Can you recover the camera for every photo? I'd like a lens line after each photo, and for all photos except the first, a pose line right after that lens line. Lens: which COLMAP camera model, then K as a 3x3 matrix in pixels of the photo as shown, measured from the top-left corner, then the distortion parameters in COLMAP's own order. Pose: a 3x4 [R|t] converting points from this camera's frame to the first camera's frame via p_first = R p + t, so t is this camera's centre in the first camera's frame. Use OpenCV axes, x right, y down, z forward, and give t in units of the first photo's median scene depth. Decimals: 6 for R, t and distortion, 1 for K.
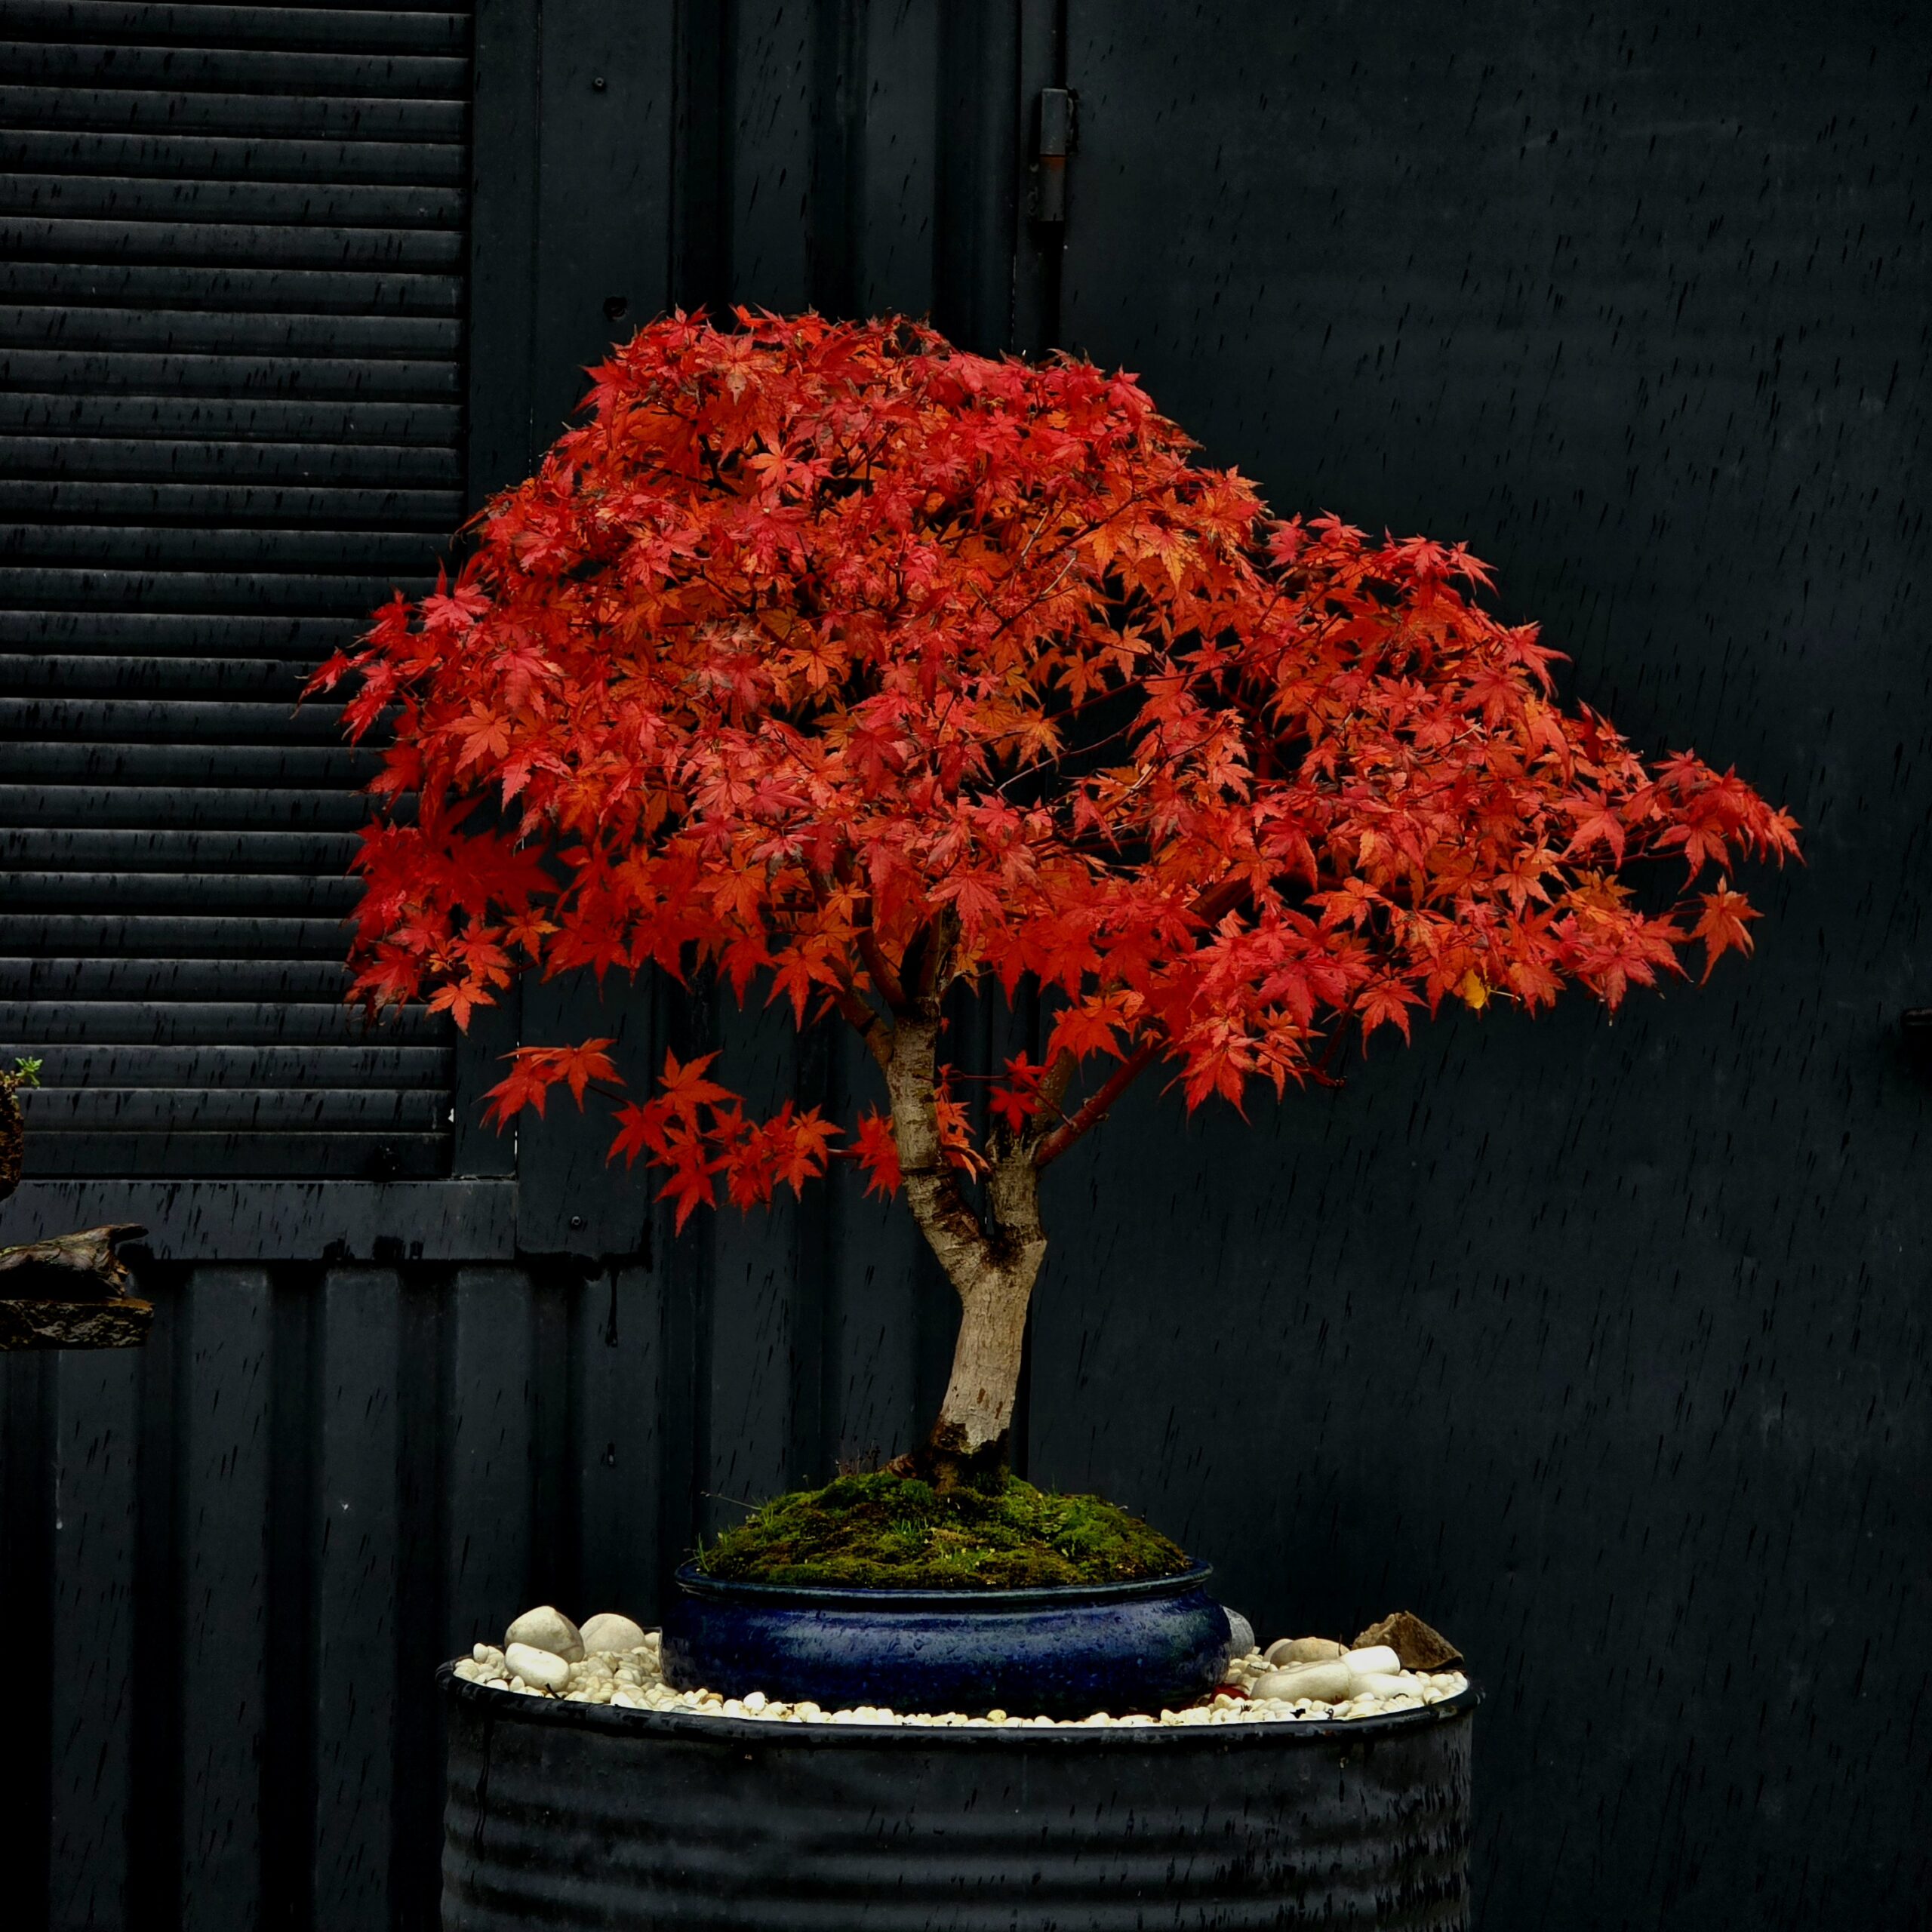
lens RADIAL K [[8038.6, 0, 966.0], [0, 8038.6, 966.0], [0, 0, 1]] dist [0.312043, -0.990539]
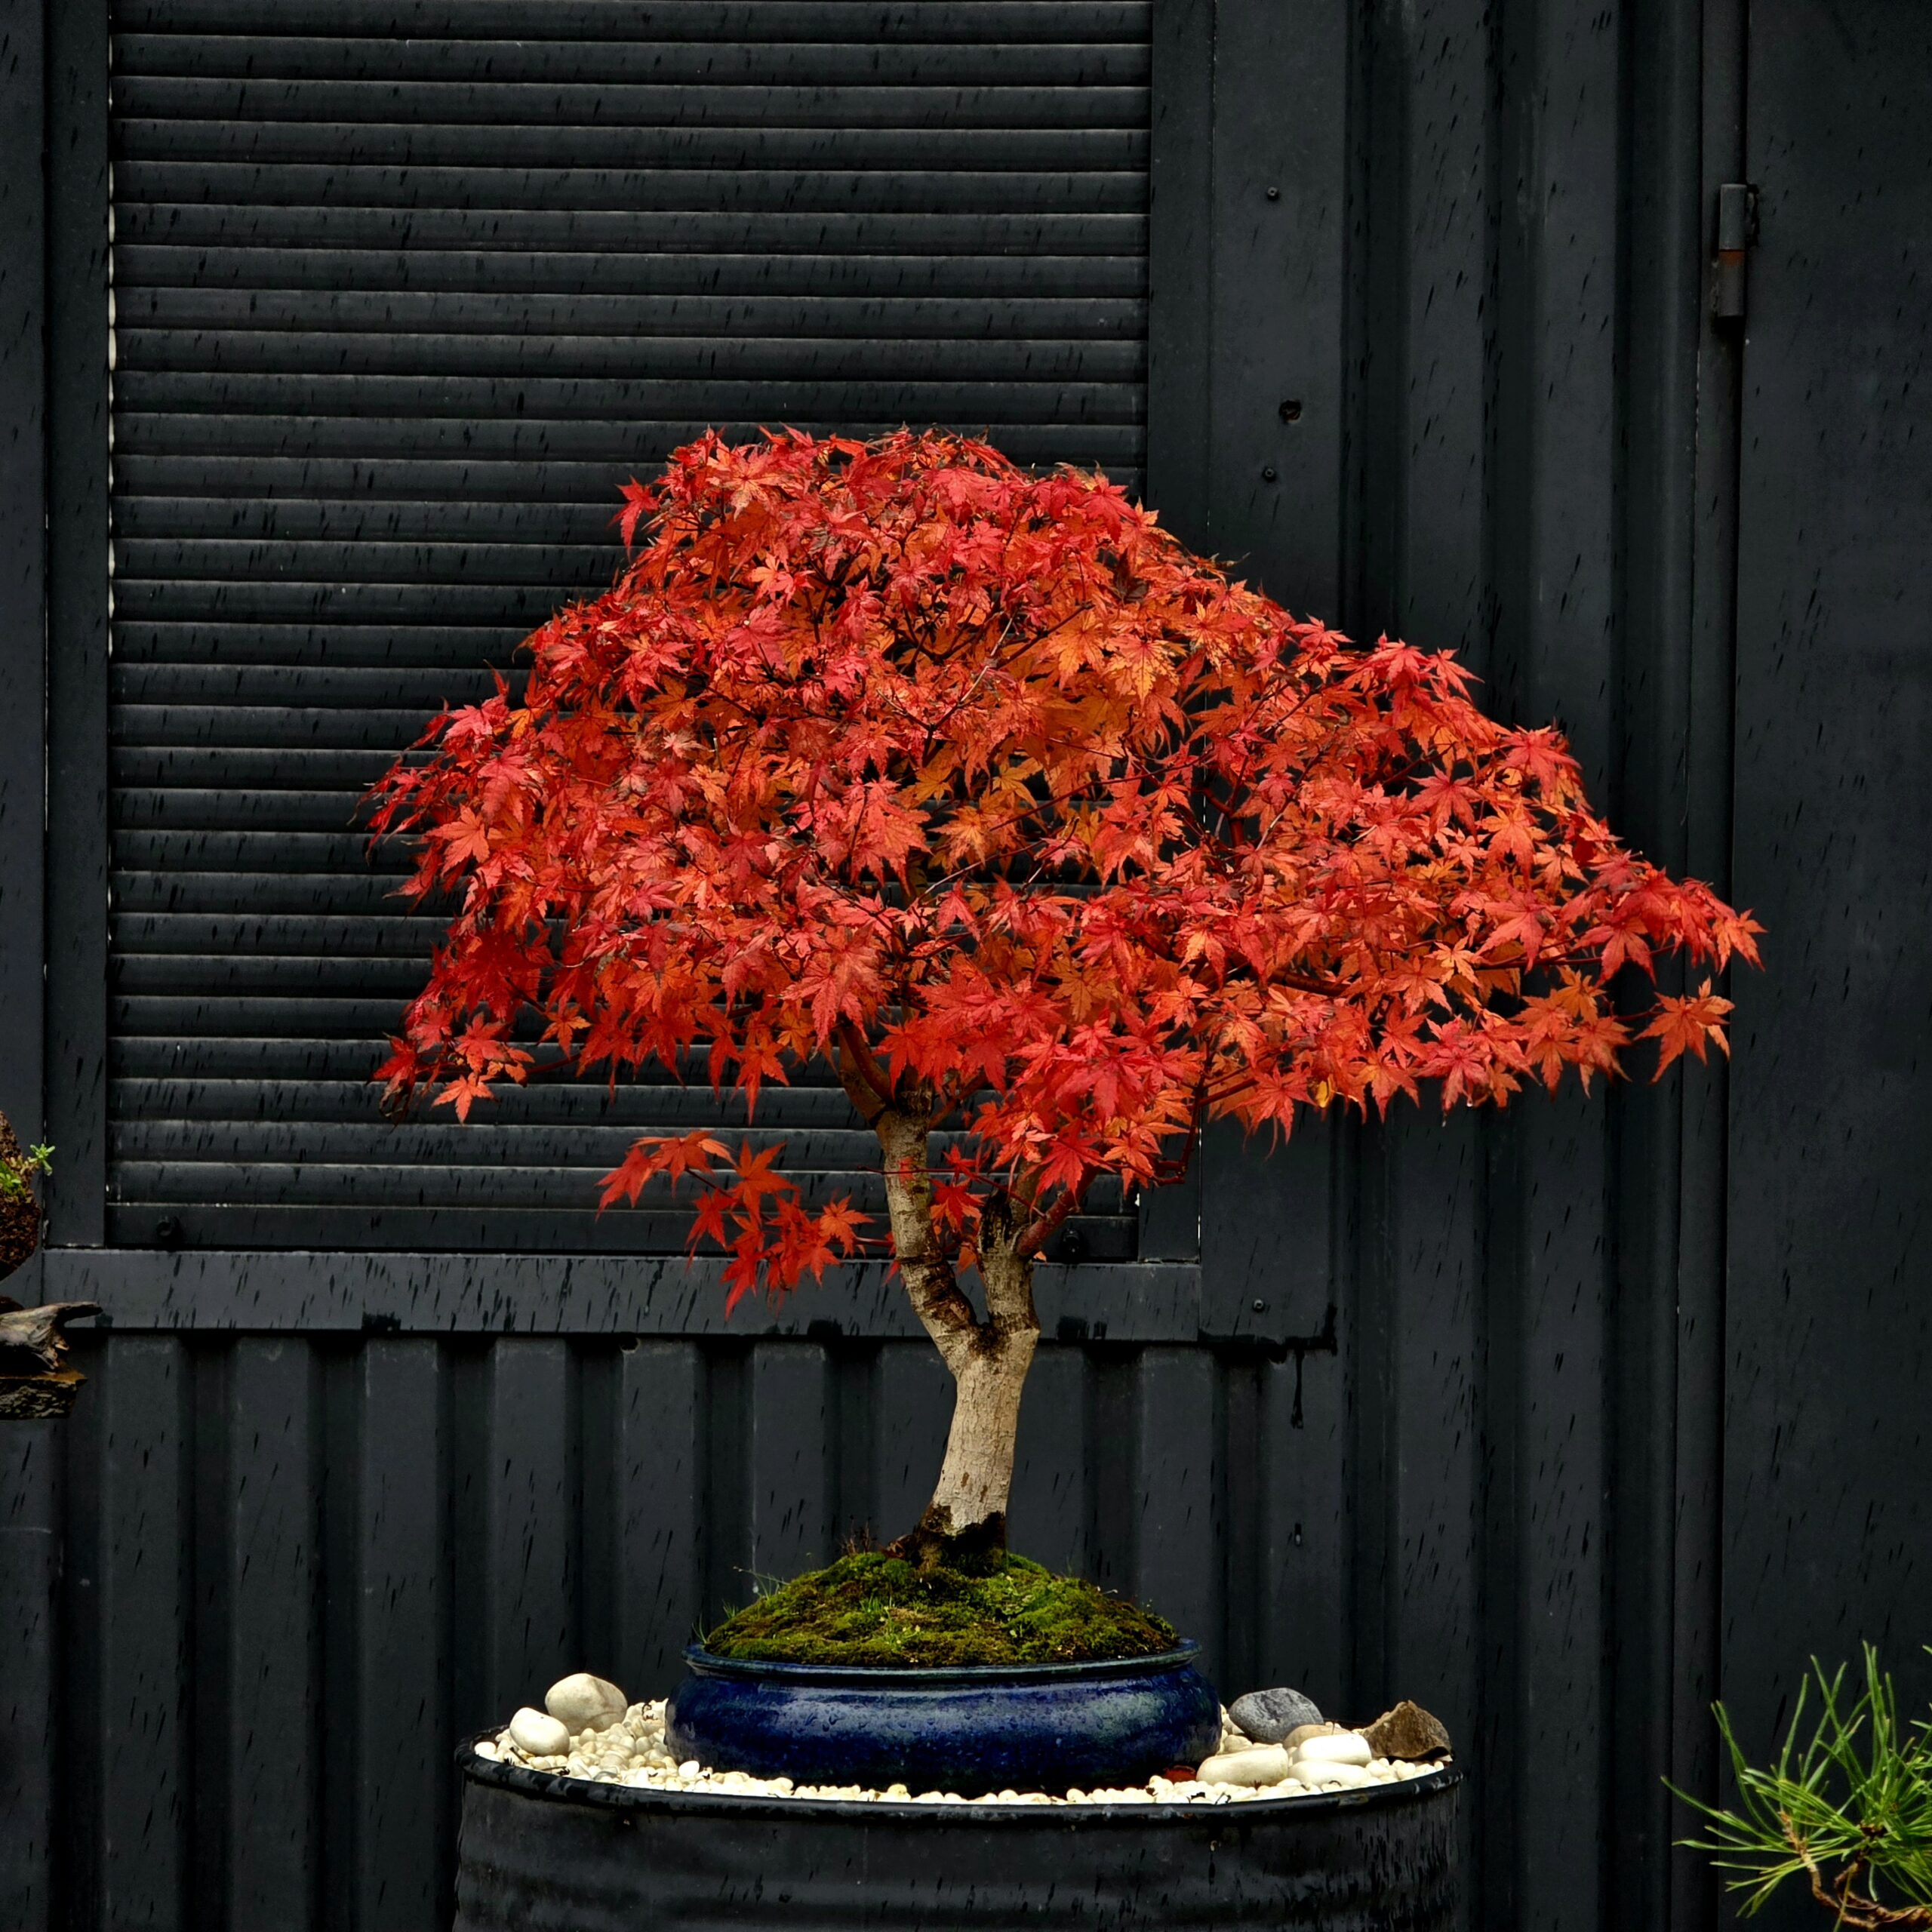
lens RADIAL K [[8038.6, 0, 966.0], [0, 8038.6, 966.0], [0, 0, 1]] dist [0.312043, -0.990539]
pose [[0.963180, 0.001509, -0.268852, 0.278574], [-0.003997, 0.999954, -0.008705, -0.003291], [0.268826, 0.009459, 0.963142, 0.007778]]
